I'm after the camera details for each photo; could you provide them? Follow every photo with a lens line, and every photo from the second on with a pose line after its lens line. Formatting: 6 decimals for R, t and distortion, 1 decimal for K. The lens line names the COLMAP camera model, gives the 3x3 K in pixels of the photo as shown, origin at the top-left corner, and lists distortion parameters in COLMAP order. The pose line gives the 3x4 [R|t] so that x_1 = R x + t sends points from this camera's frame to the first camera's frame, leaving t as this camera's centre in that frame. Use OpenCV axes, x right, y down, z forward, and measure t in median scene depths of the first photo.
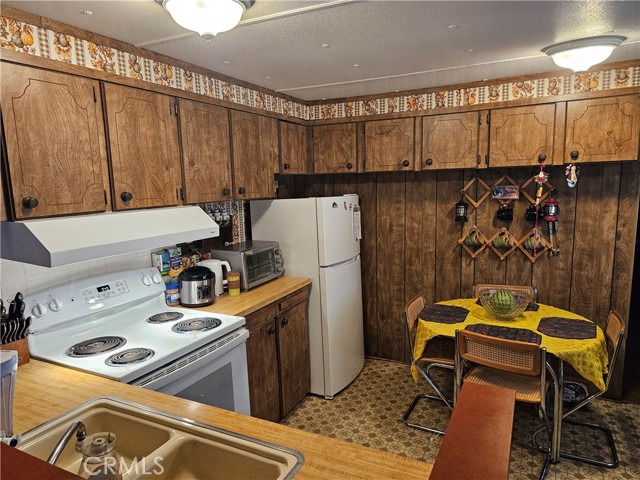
lens RADIAL K [[432.6, 0, 320.9], [0, 432.6, 242.7], [0, 0, 1]] dist [0.006526, -0.000017]
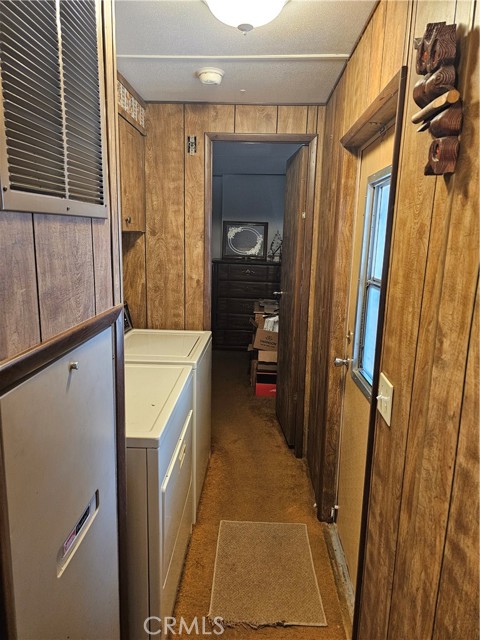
lens RADIAL K [[432.6, 0, 240.3], [0, 432.6, 319.0], [0, 0, 1]] dist [0.006526, -0.000017]
pose [[0.915015, -0.034005, 0.401983, -0.021694], [0.018199, 0.998906, 0.043074, 0.309584], [-0.403008, -0.032098, 0.914633, 0.296362]]
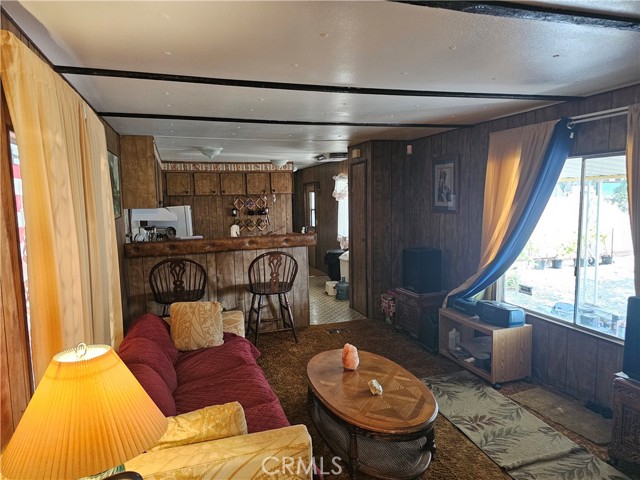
lens RADIAL K [[432.6, 0, 321.1], [0, 432.6, 241.7], [0, 0, 1]] dist [0.006526, -0.000017]
pose [[0.726749, -0.044747, 0.685444, -0.972161], [0.097788, 0.994452, -0.038762, 0.229543], [-0.679907, 0.095199, 0.727093, -1.058191]]
